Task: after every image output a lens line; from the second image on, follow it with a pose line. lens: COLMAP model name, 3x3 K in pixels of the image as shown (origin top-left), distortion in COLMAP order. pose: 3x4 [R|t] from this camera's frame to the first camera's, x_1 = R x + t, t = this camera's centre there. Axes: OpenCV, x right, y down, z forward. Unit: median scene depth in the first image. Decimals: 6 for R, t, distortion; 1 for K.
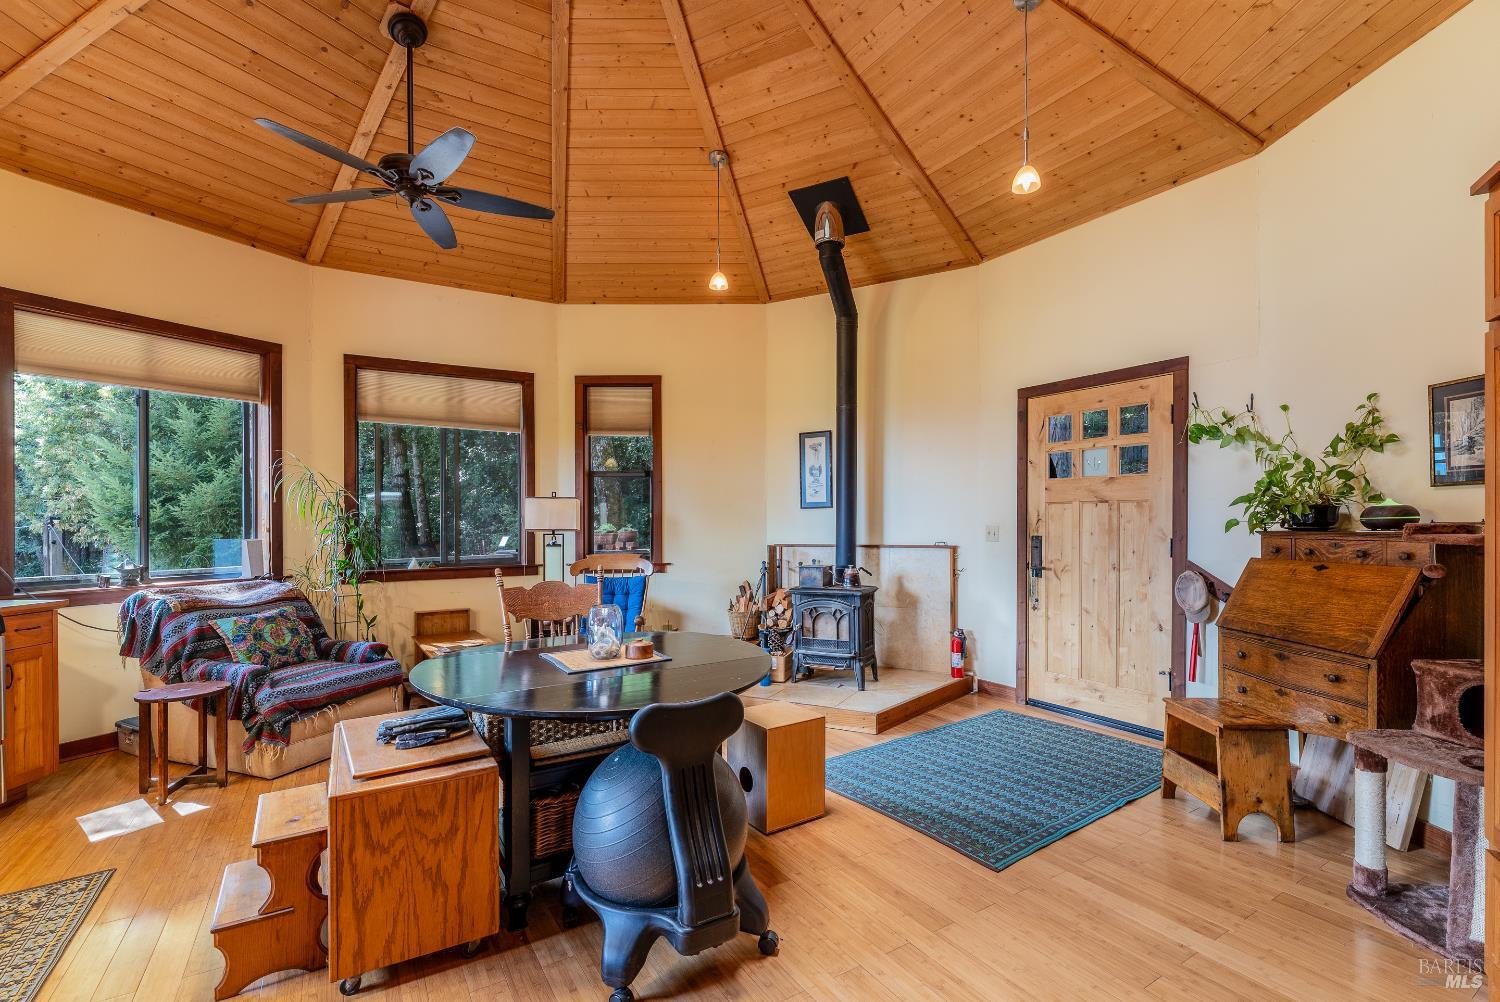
lens RADIAL K [[667.7, 0, 753.1], [0, 667.7, 515.5], [0, 0, 1]] dist [-0.002917, 0.000004]
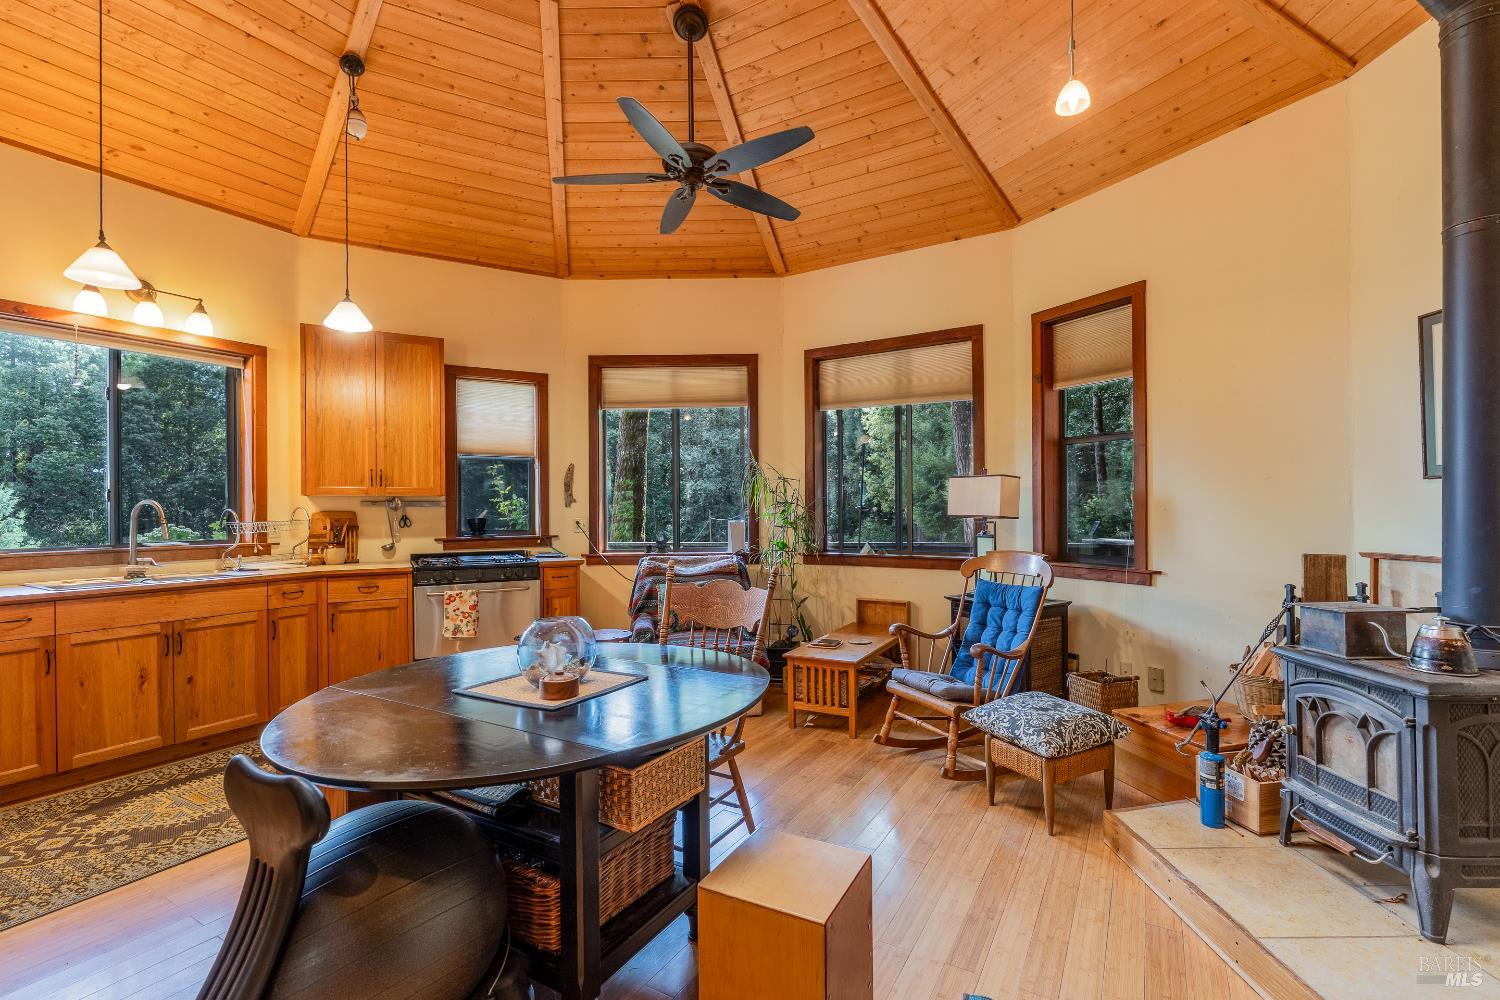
lens RADIAL K [[660.5, 0, 752.9], [0, 660.5, 501.7], [0, 0, 1]] dist [0.000485, 0.000904]
pose [[0.471961, -0.003513, -0.881613, 0.268870], [0.010141, 0.999948, 0.001444, -0.000088], [0.881561, -0.009622, 0.471972, 0.394763]]
